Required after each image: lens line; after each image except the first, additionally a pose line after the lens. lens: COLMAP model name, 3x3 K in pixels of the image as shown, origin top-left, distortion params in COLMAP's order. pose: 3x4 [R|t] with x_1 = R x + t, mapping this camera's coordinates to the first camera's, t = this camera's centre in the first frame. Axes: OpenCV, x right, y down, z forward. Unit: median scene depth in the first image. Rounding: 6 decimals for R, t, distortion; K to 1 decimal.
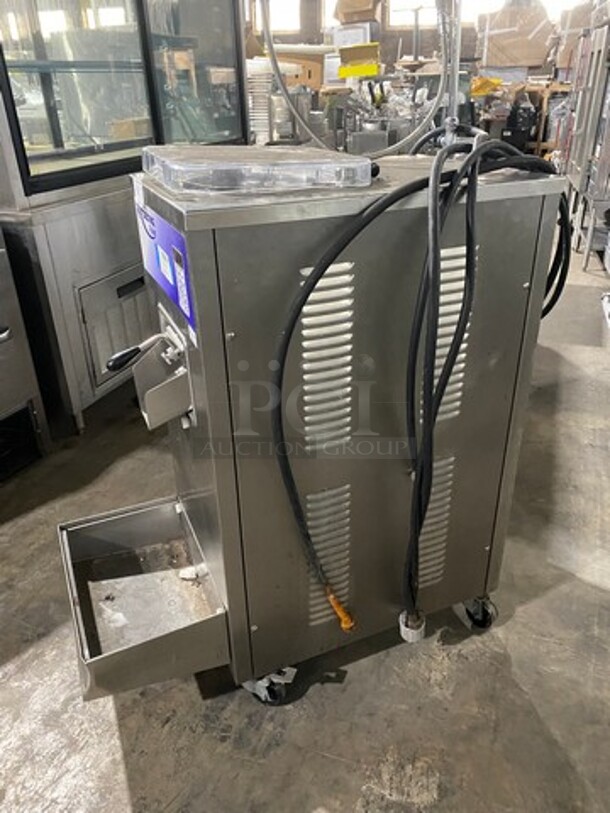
lens RADIAL K [[617.9, 0, 304.9], [0, 617.9, 407.8], [0, 0, 1]] dist [-0.003063, -0.001566]
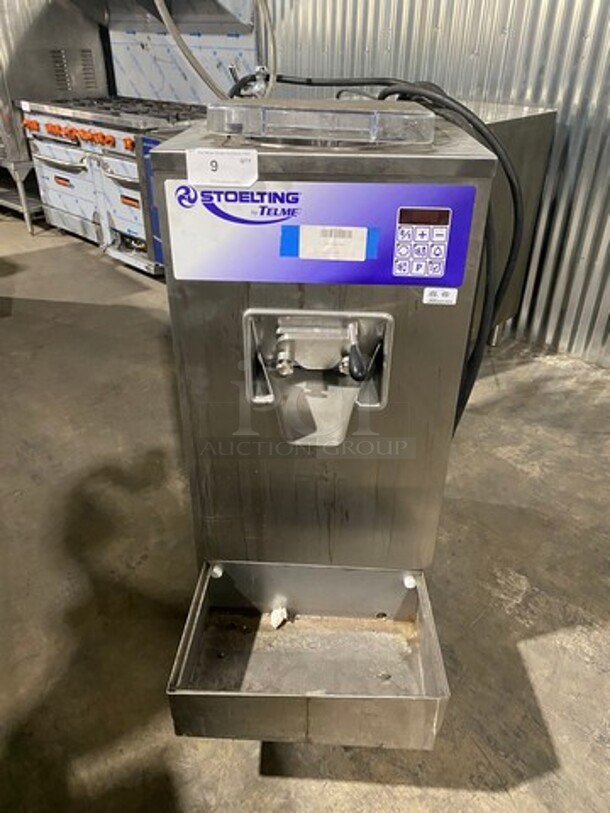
lens RADIAL K [[617.9, 0, 306.0], [0, 617.9, 406.5], [0, 0, 1]] dist [-0.003063, -0.001566]
pose [[0.437837, -0.432085, 0.788417, -0.836762], [0.395811, 0.880022, 0.262480, -0.225862], [-0.807237, 0.197141, 0.556330, 0.520602]]
